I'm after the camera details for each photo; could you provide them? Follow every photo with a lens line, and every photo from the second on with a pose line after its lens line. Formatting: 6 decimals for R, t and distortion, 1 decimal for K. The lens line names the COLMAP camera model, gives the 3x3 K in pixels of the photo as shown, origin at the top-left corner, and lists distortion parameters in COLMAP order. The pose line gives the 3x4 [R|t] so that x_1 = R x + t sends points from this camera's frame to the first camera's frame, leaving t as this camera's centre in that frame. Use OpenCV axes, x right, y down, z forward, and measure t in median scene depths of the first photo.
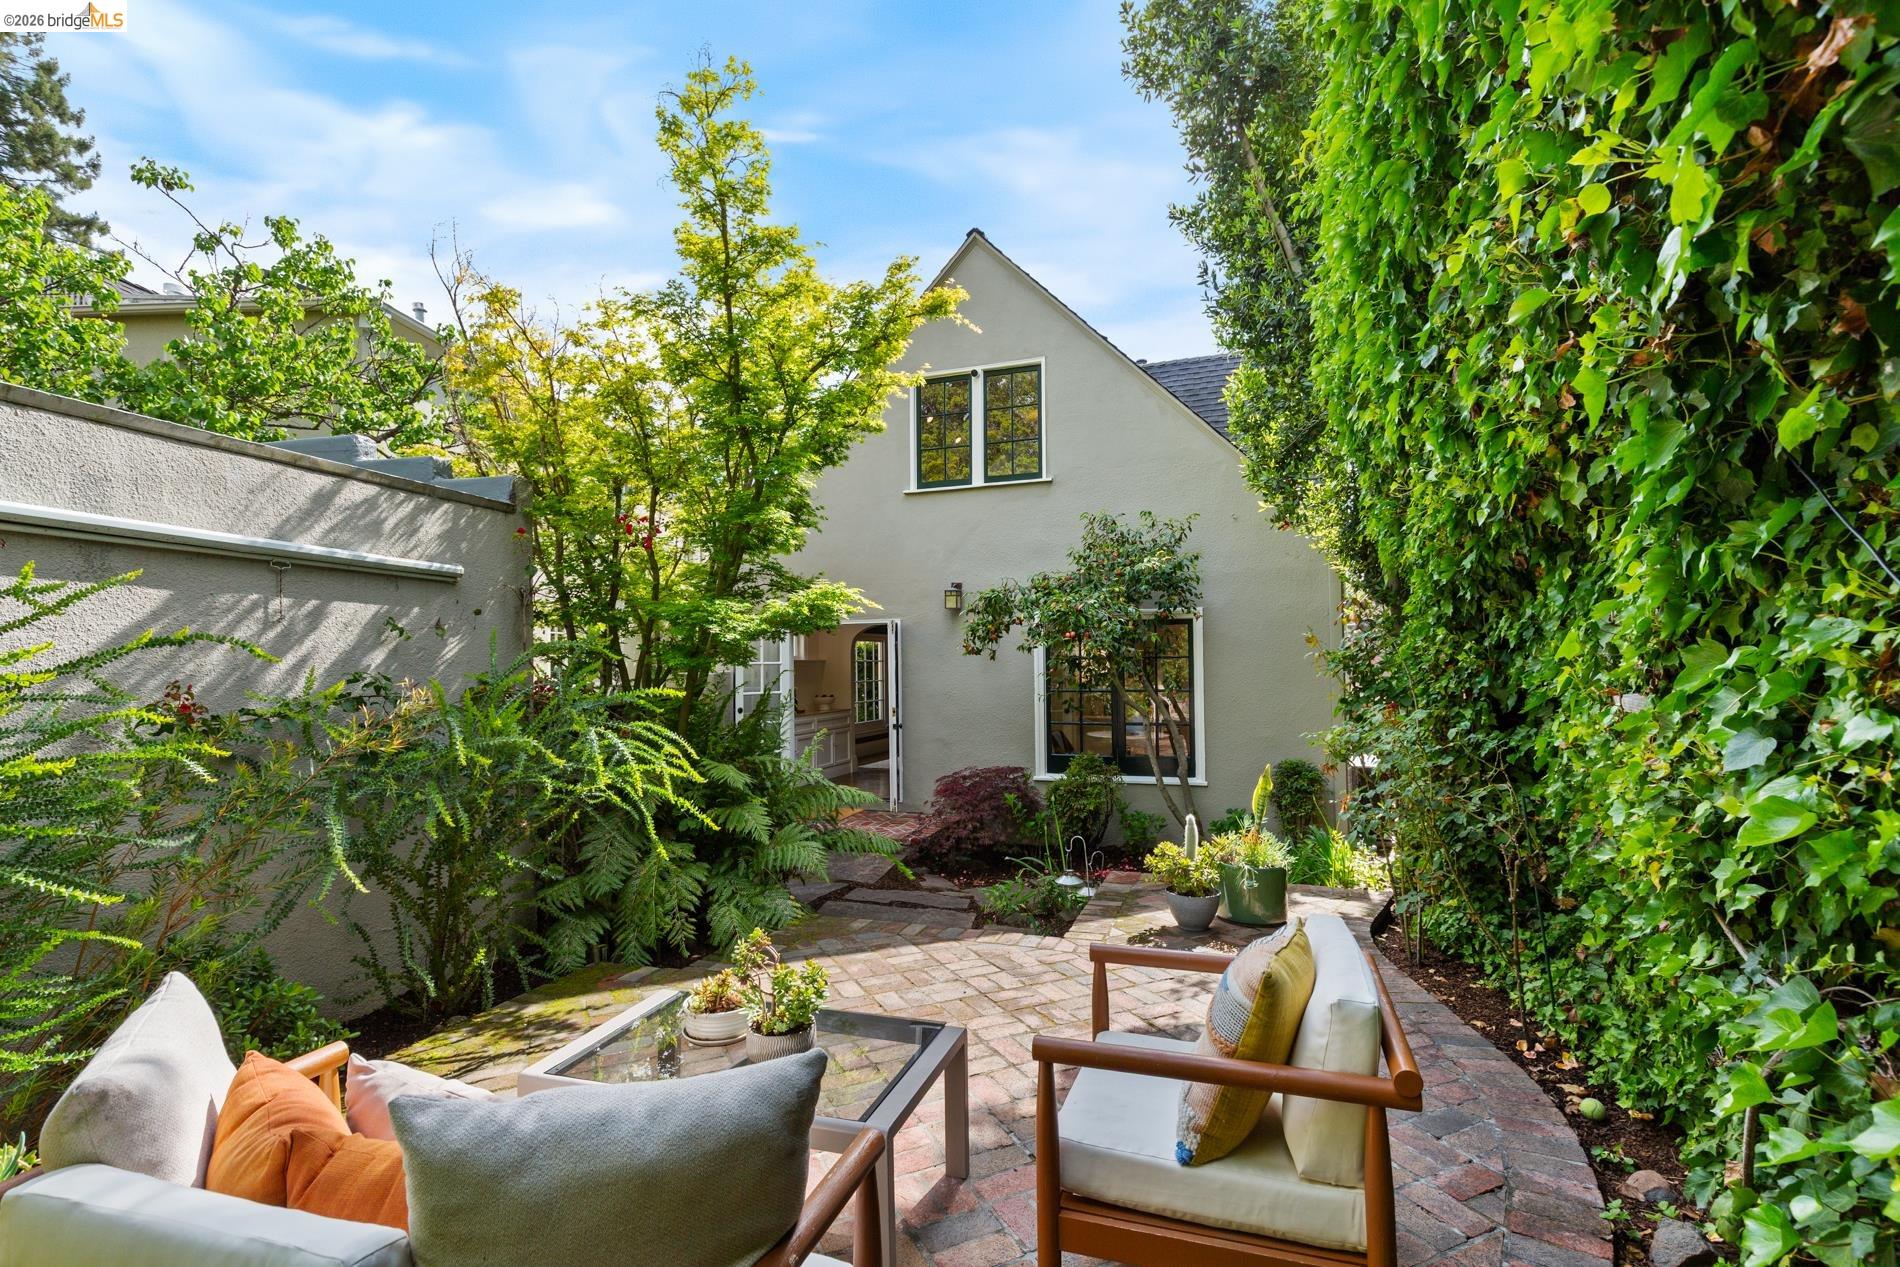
lens RADIAL K [[916.4, 0, 961.1], [0, 916.4, 643.0], [0, 0, 1]] dist [0.003137, 0.000771]
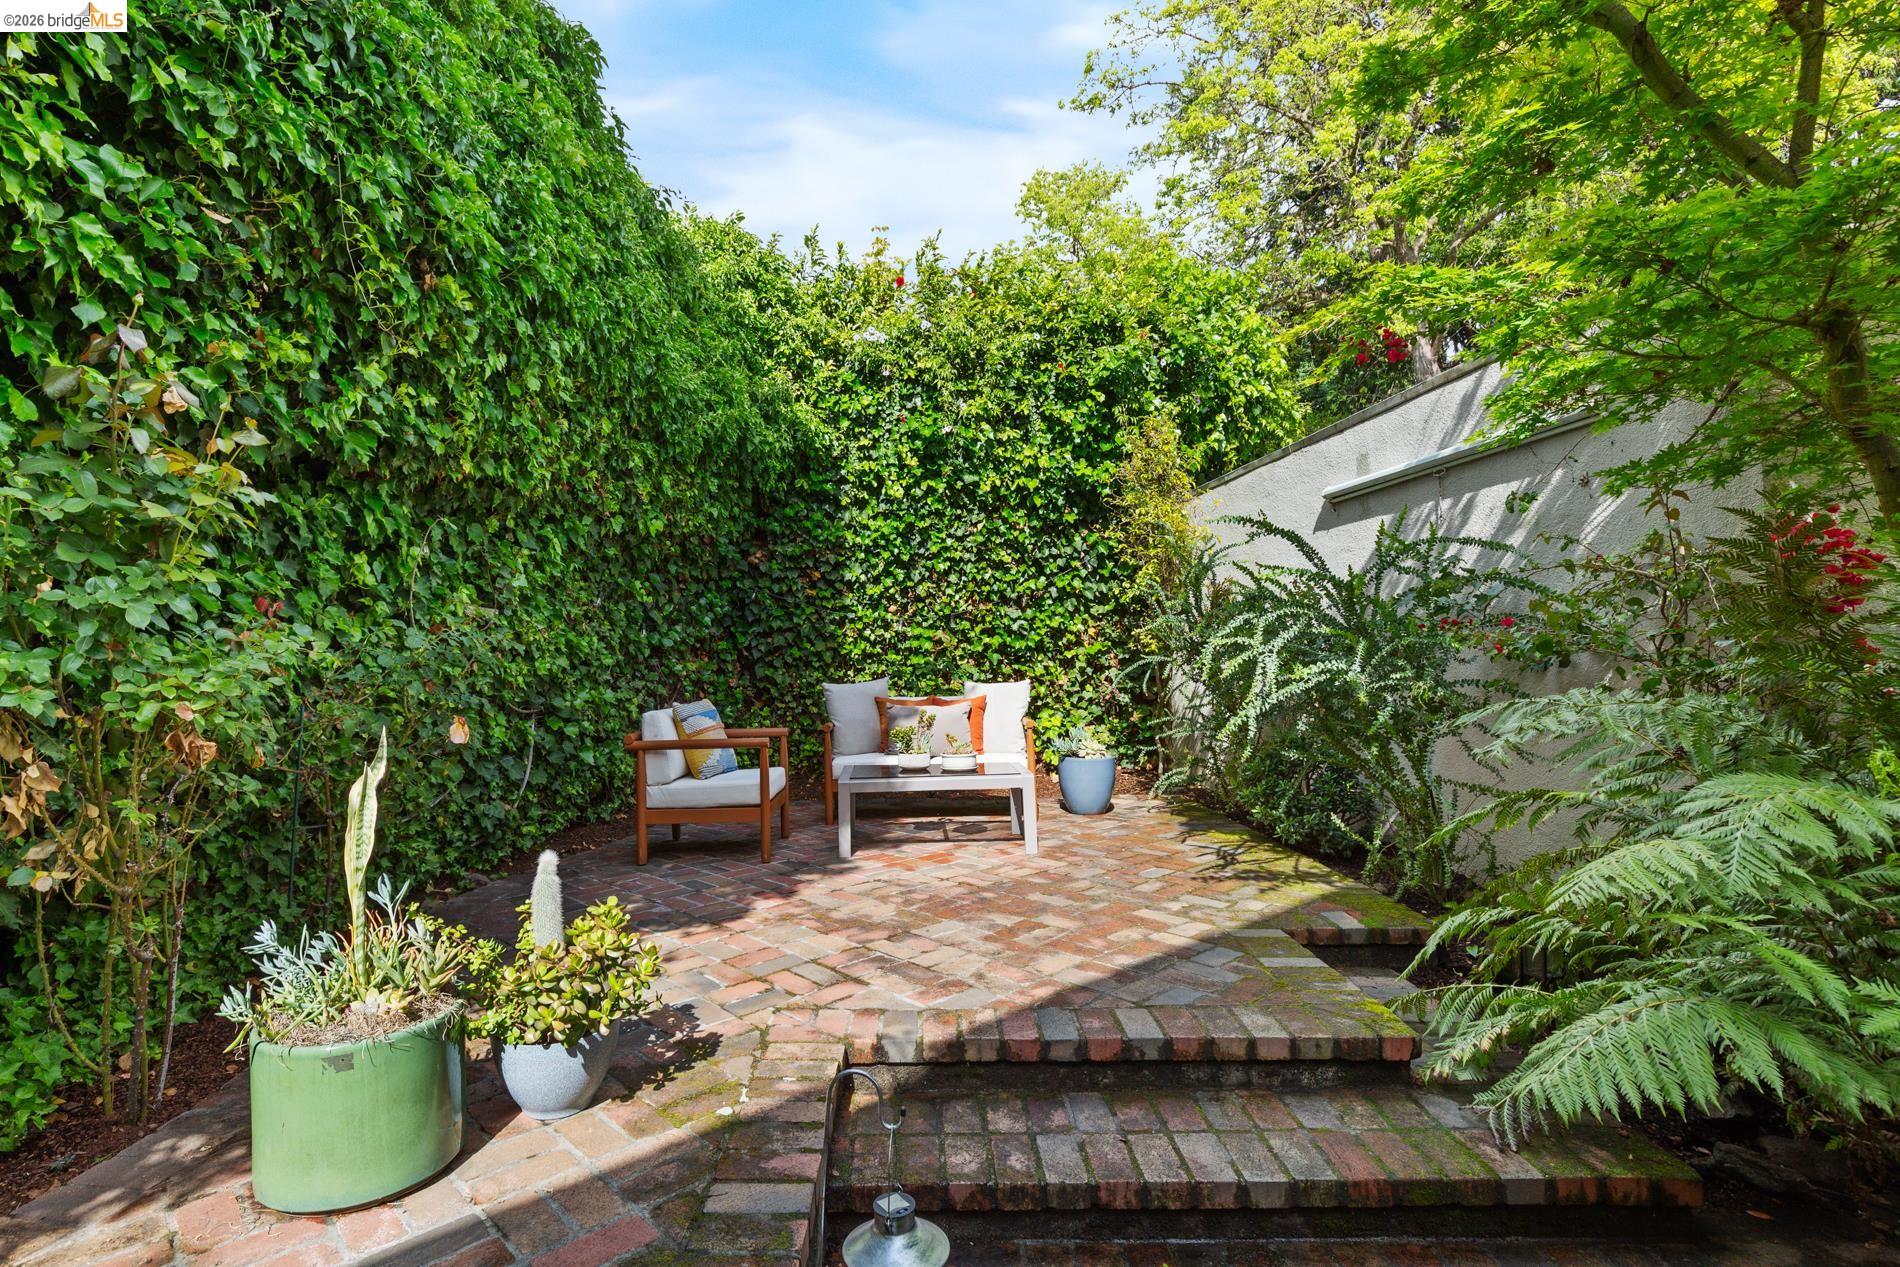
lens RADIAL K [[951.8, 0, 864.2], [0, 951.8, 636.1], [0, 0, 1]] dist [0.025736, -0.004057]
pose [[-0.965062, 0.019980, -0.261259, 0.276701], [0.034808, 0.998027, -0.052251, 0.148109], [0.259699, -0.059520, -0.963854, 1.797647]]
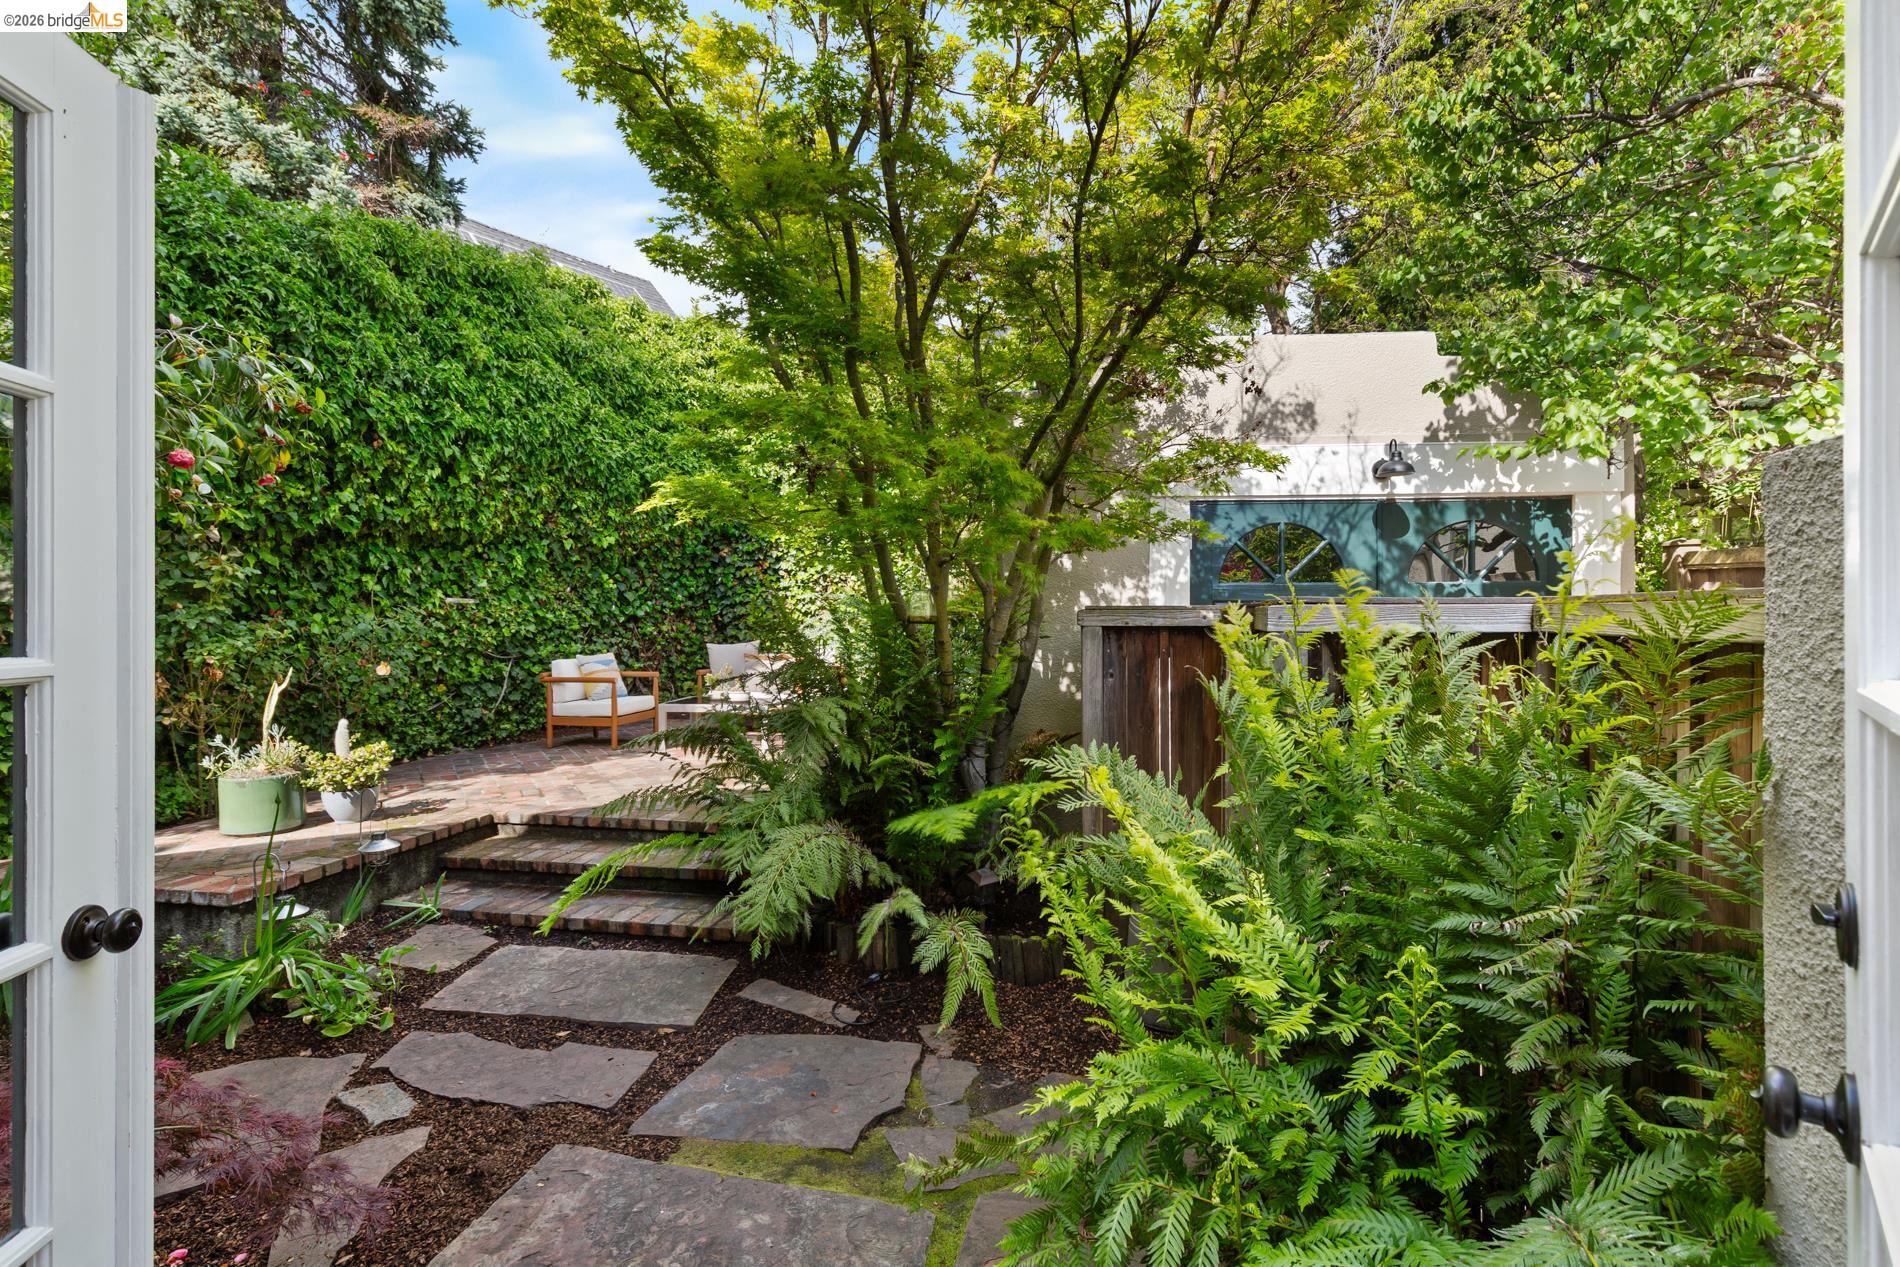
lens RADIAL K [[916.4, 0, 964.9], [0, 916.4, 620.4], [0, 0, 1]] dist [0.003137, 0.000771]
pose [[-0.993912, 0.008630, -0.109838, -0.416003], [0.010201, 0.999853, -0.013749, 0.122335], [0.109703, -0.014786, -0.993854, 2.604786]]
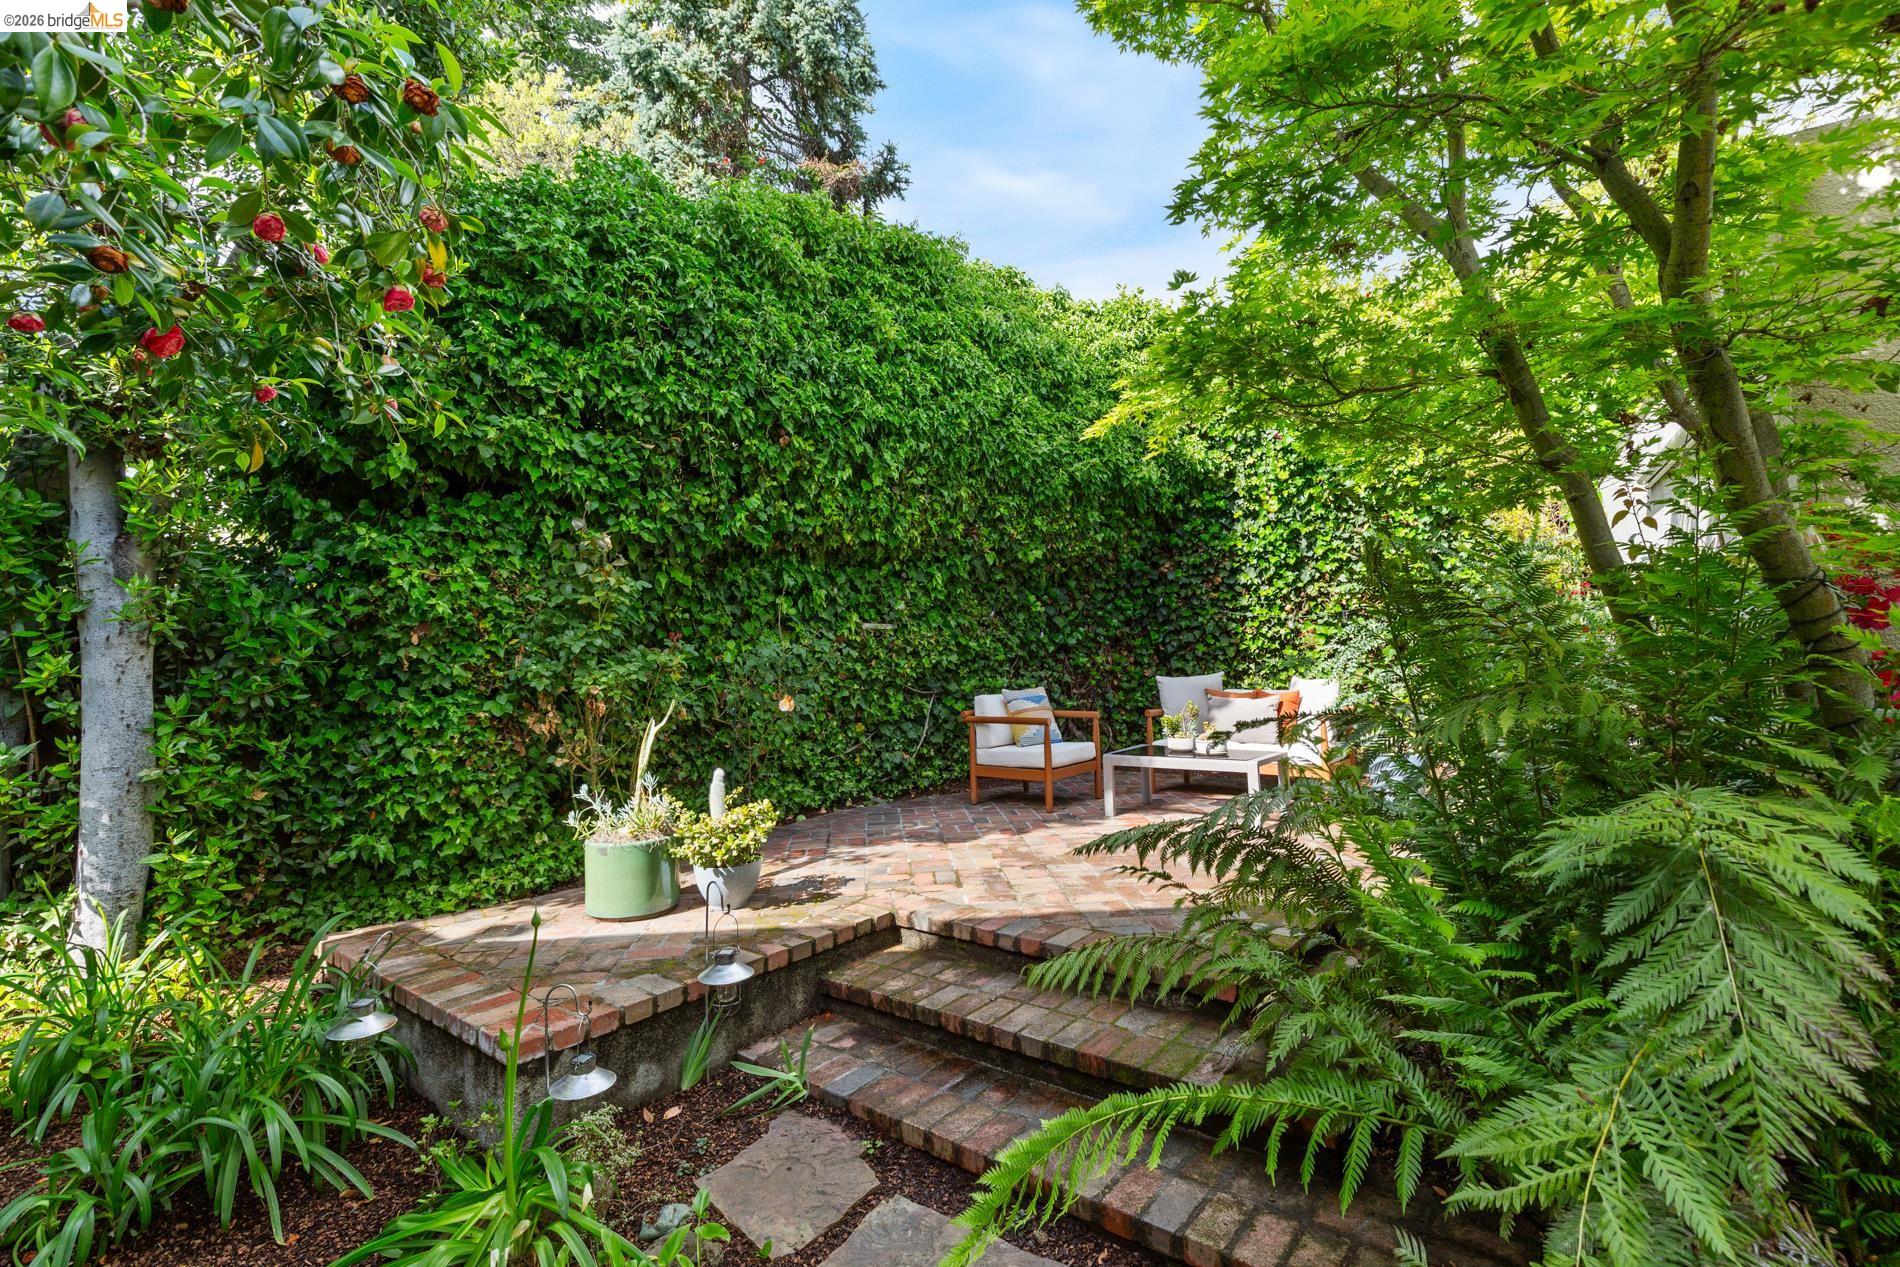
lens RADIAL K [[866.3, 0, 945.6], [0, 866.3, 605.8], [0, 0, 1]] dist [0.015206, -0.000001]
pose [[-0.936156, 0.044420, 0.348767, -0.245849], [0.014998, 0.996129, -0.086615, 0.145024], [-0.351264, -0.075855, -0.933199, 2.017419]]
